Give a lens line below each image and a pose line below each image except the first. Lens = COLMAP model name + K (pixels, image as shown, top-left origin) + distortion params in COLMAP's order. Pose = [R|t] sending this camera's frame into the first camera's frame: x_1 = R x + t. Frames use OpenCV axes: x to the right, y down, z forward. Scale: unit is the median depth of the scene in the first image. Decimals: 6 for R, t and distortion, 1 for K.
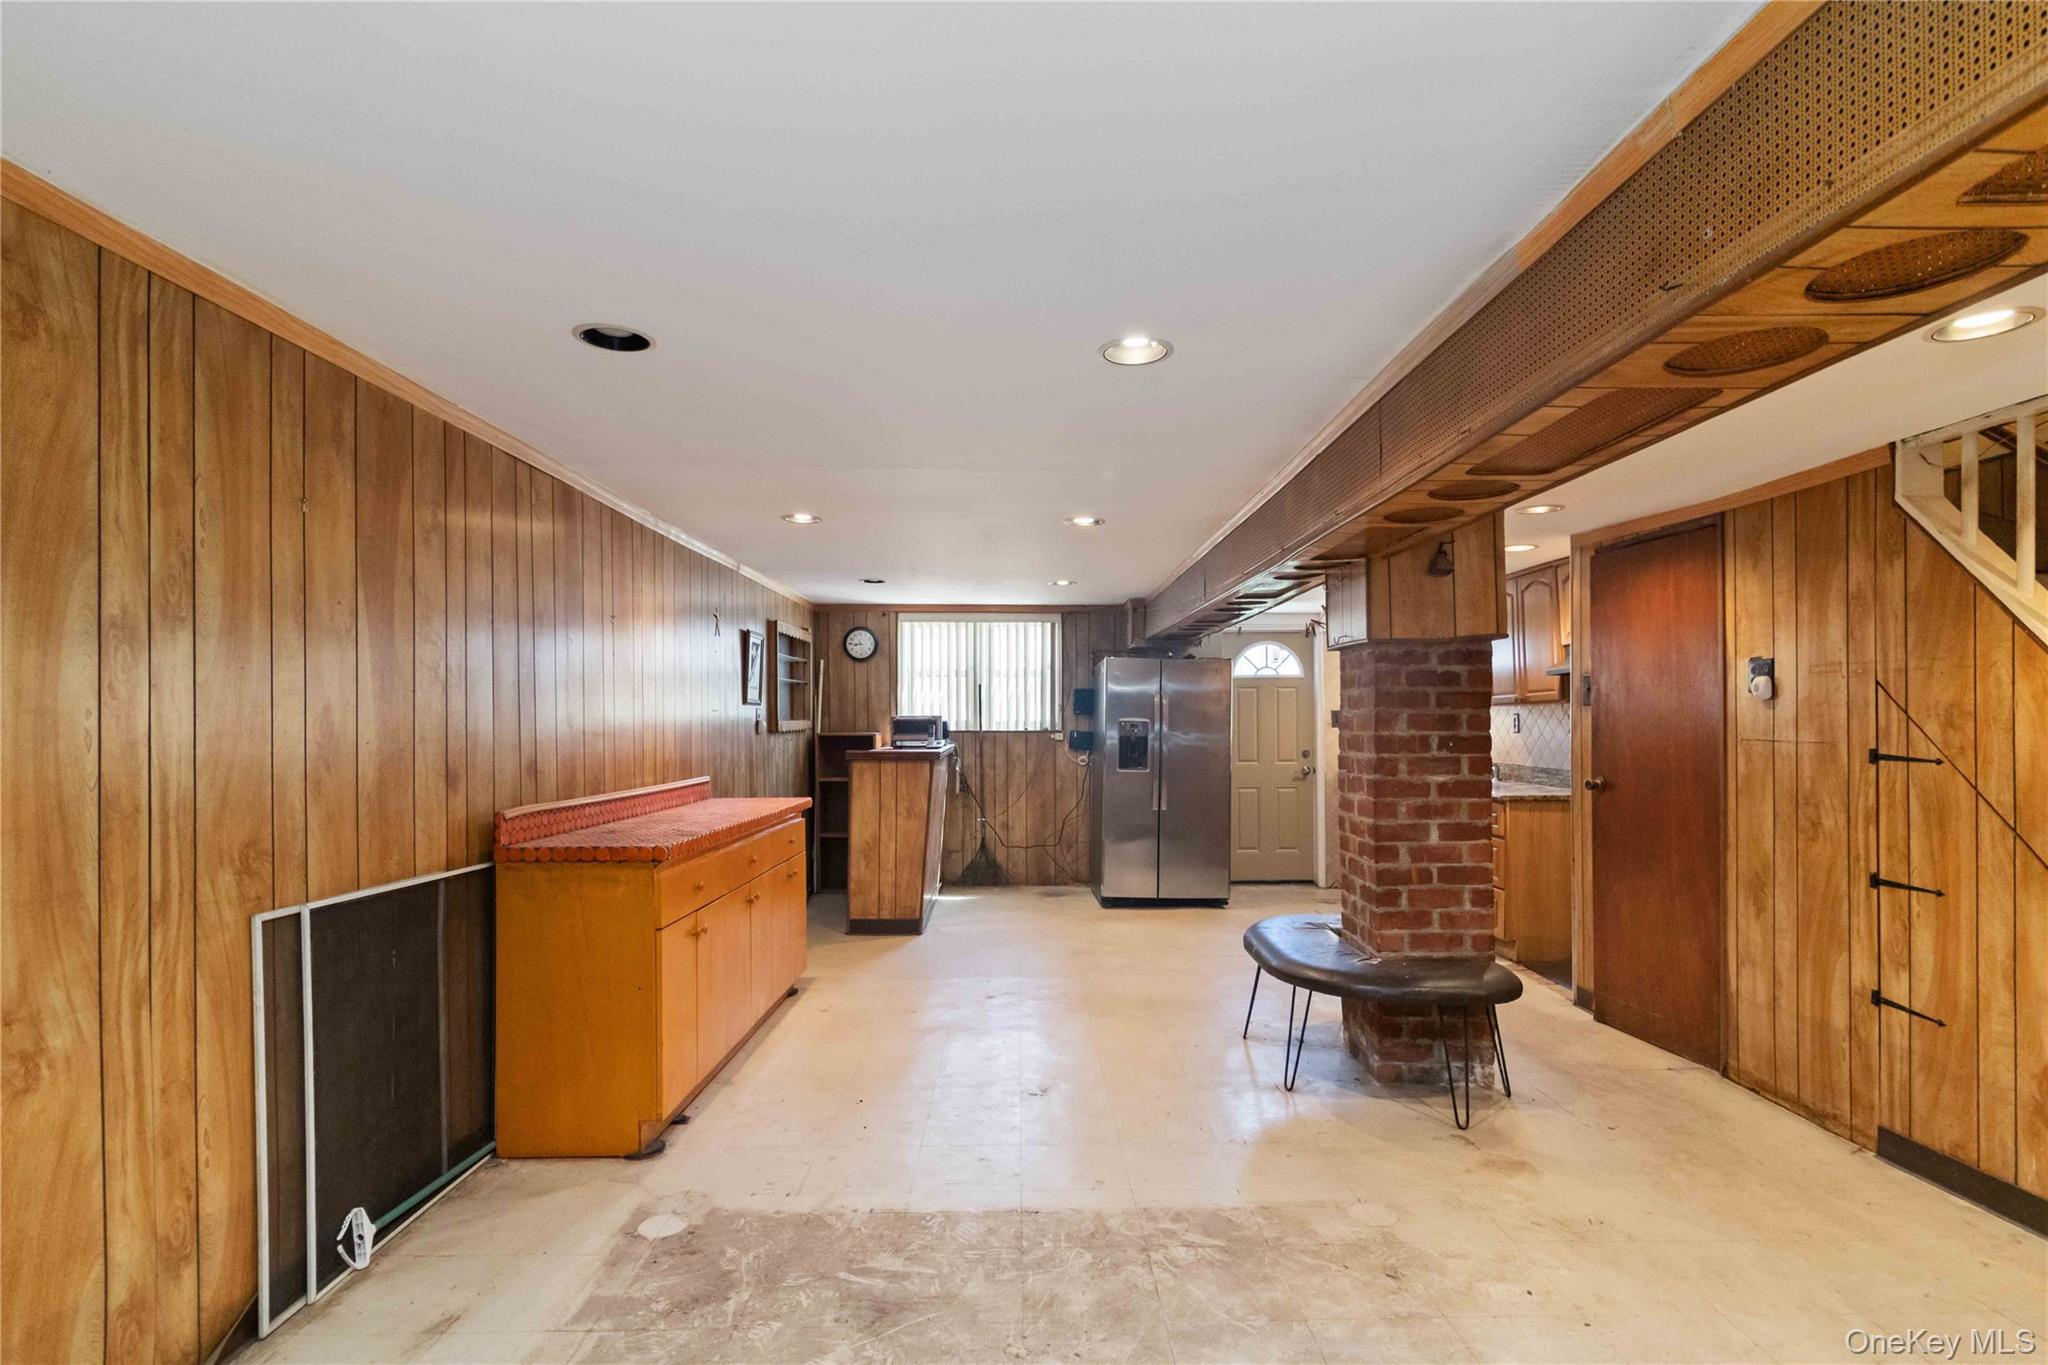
lens RADIAL K [[985.3, 0, 1038.3], [0, 985.3, 730.4], [0, 0, 1]] dist [0.005226, 0.001183]
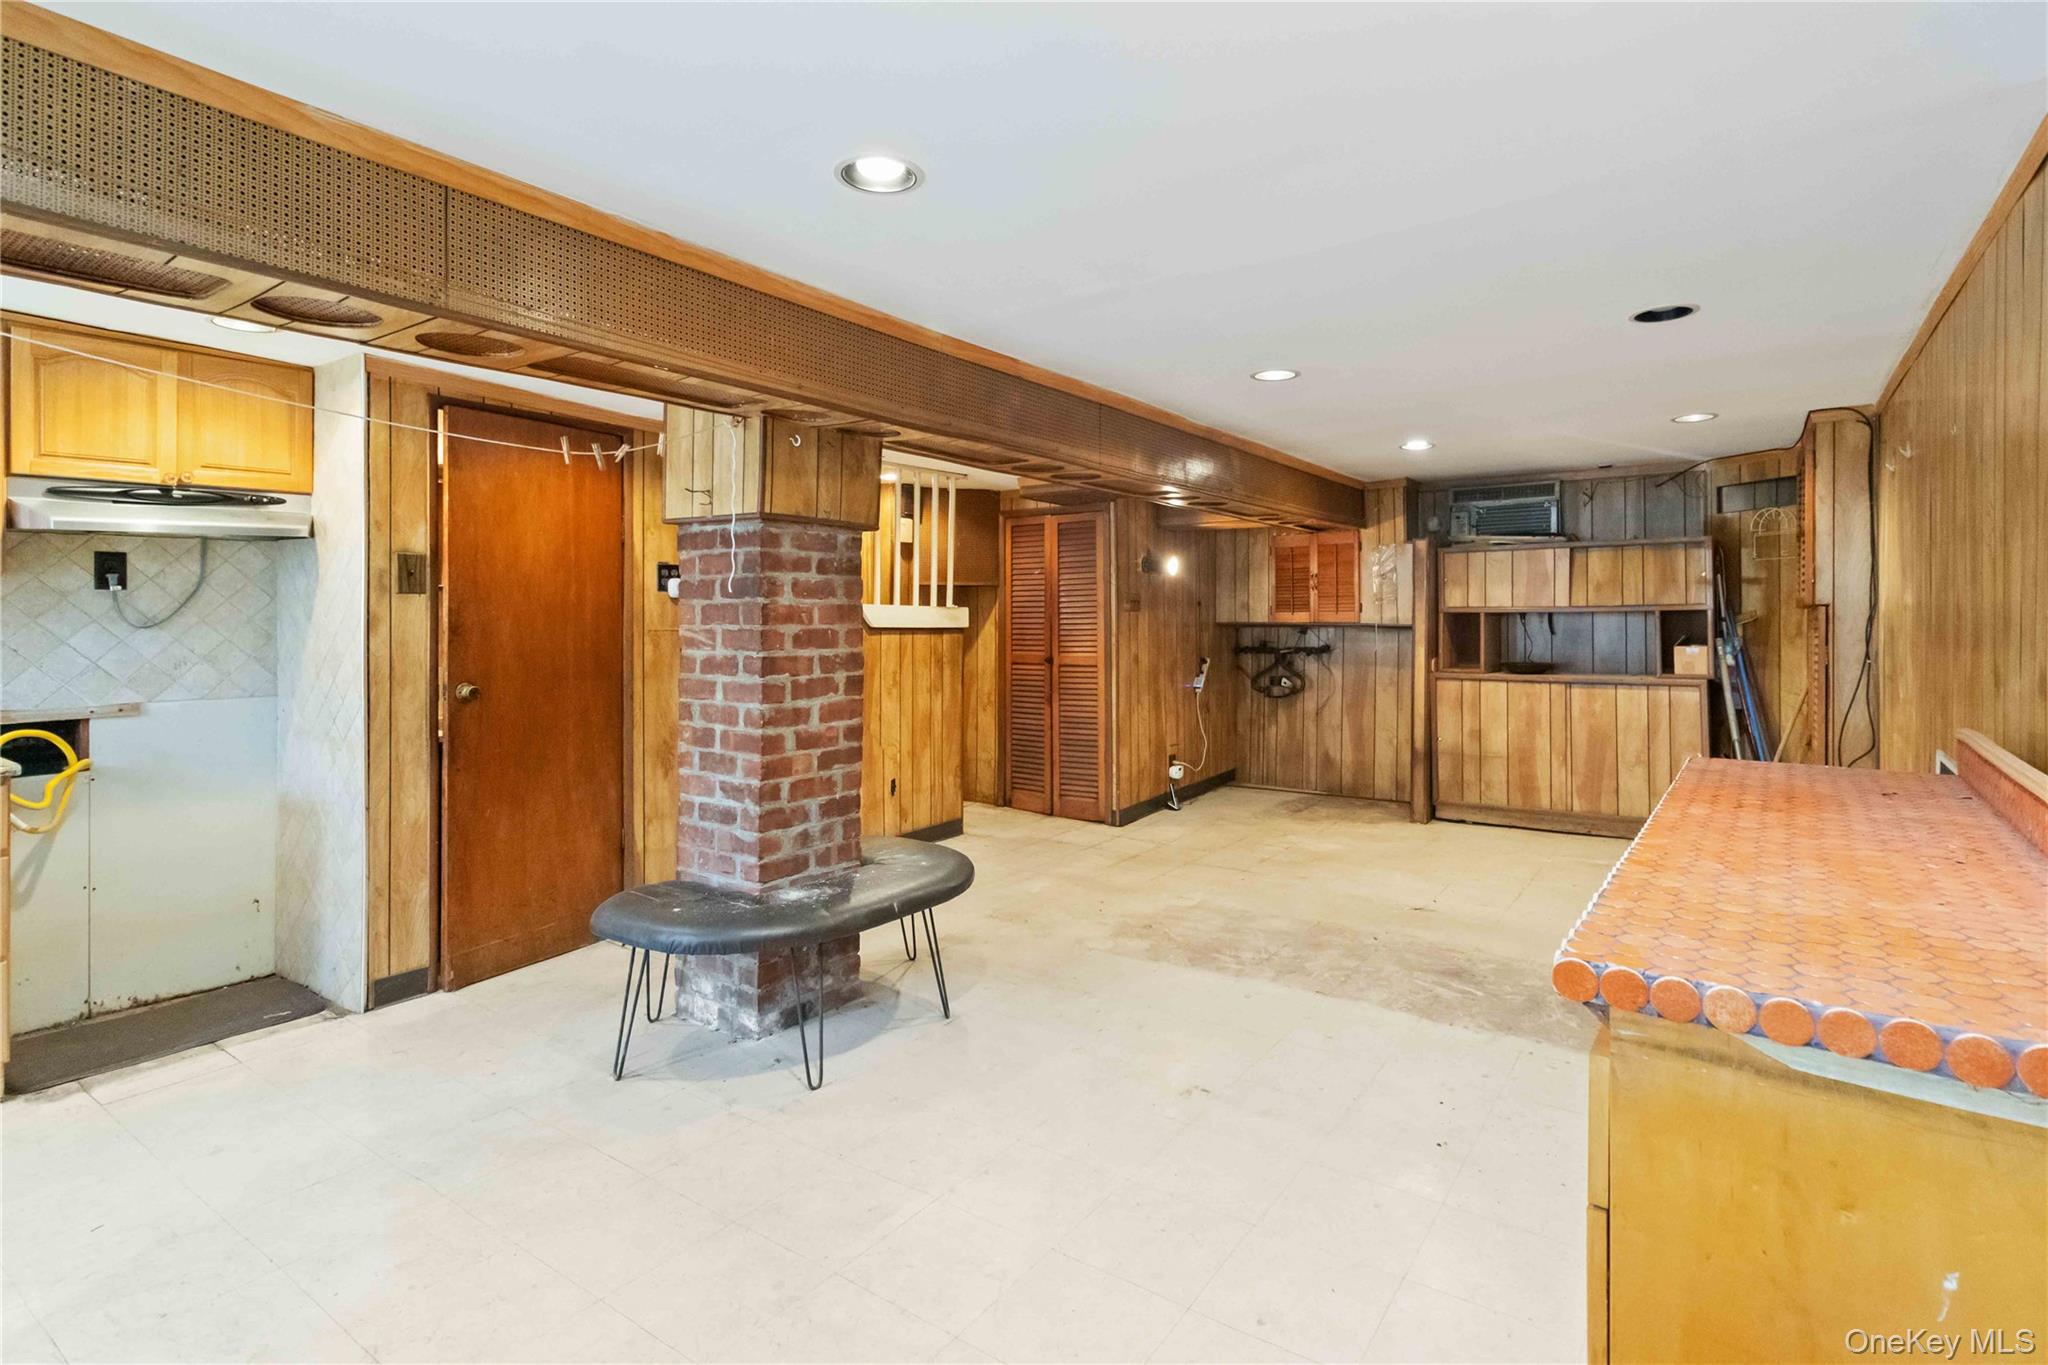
lens RADIAL K [[985.3, 0, 1050.8], [0, 985.3, 613.3], [0, 0, 1]] dist [0.005226, 0.001183]
pose [[-0.808389, 0.008818, 0.588583, -0.485334], [0.008133, 0.999960, -0.003810, -0.003369], [-0.588593, 0.001707, -0.808428, 2.256616]]
